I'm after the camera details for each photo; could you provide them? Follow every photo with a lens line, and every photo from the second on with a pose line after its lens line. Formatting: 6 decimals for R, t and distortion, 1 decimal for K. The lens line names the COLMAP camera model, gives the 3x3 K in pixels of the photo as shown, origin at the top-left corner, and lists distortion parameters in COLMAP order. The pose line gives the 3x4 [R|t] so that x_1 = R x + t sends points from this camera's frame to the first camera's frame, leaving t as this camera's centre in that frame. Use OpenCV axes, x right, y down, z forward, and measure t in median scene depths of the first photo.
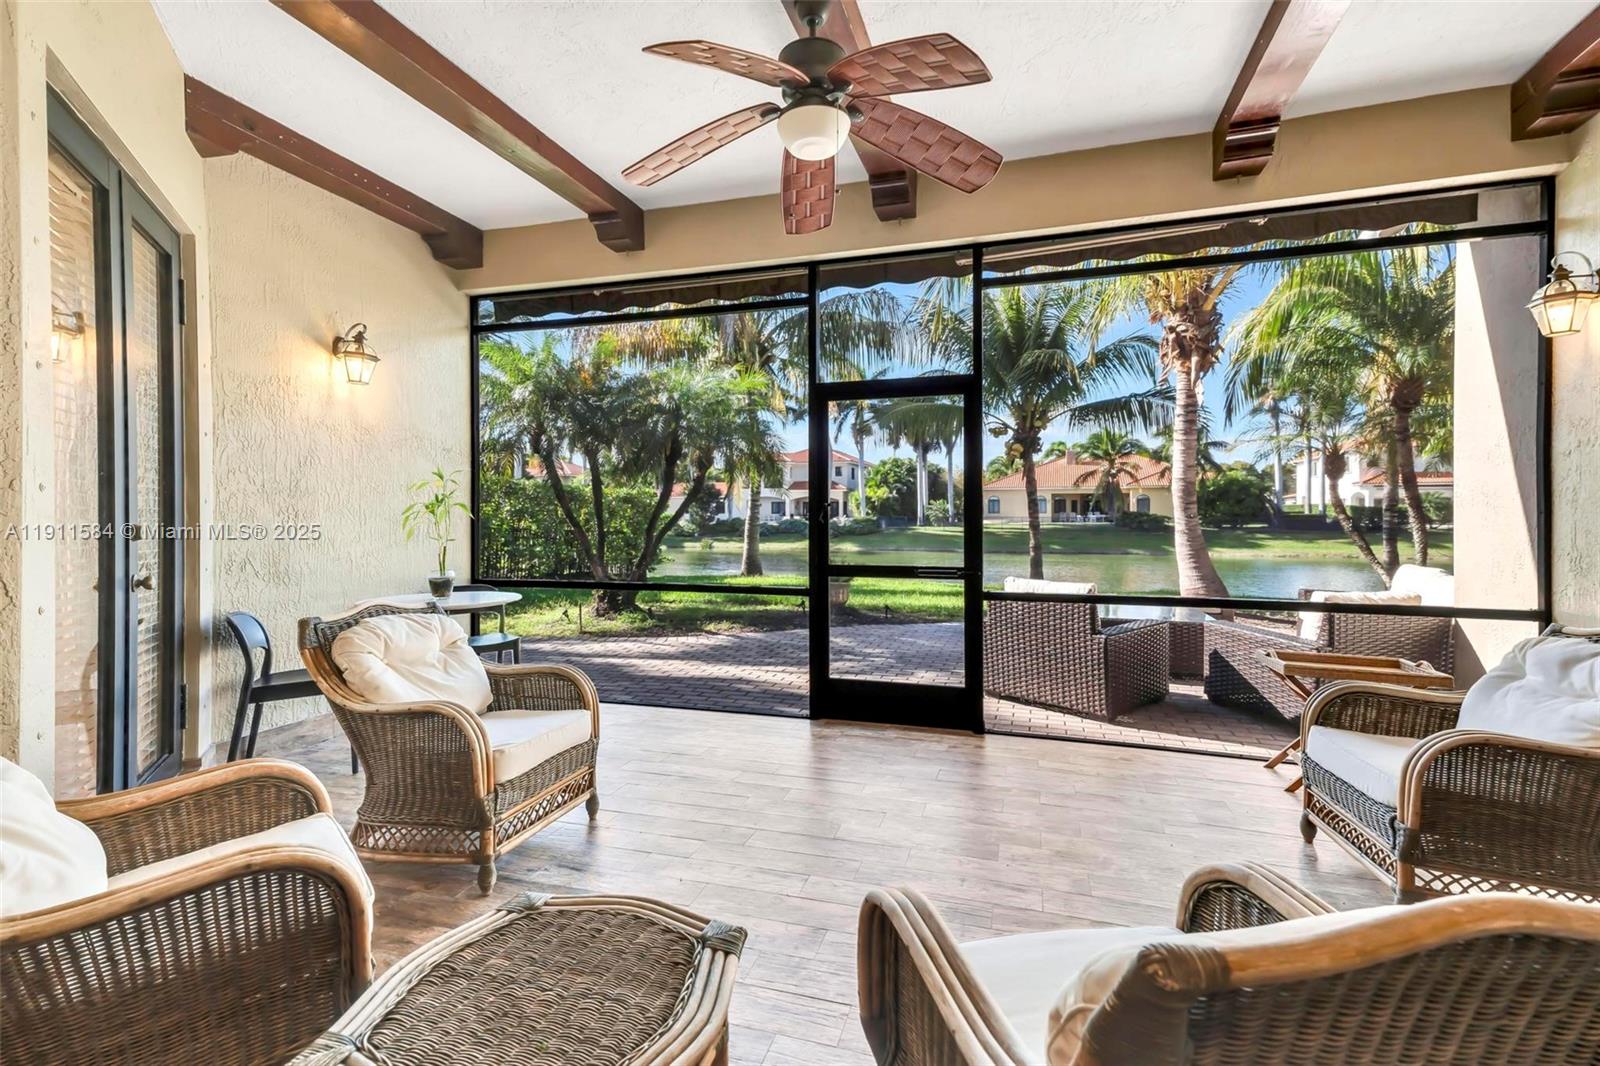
lens RADIAL K [[713.5, 0, 808.2], [0, 713.5, 522.5], [0, 0, 1]] dist [0.035807, -0.003275]
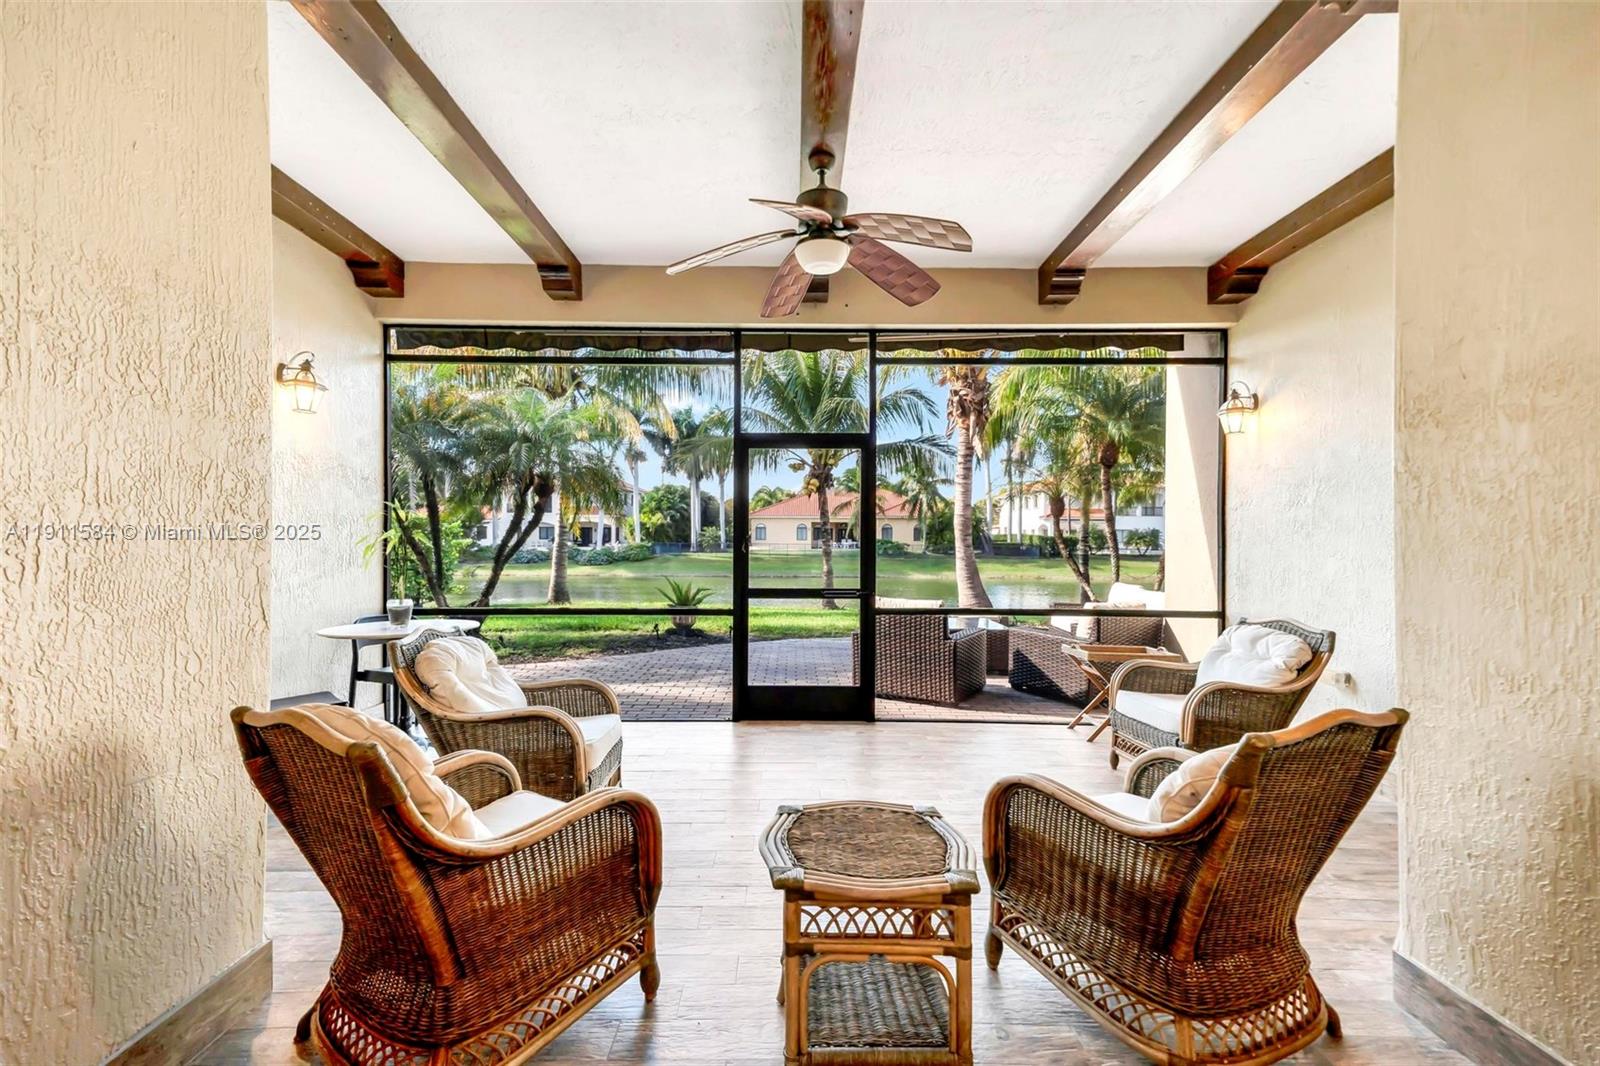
lens RADIAL K [[713.5, 0, 784.8], [0, 713.5, 548.1], [0, 0, 1]] dist [0.035807, -0.003275]
pose [[0.953596, 0.003132, 0.301072, -0.243770], [-0.003077, 0.999995, -0.000656, -0.005704], [-0.301072, -0.000301, 0.953601, -0.120643]]
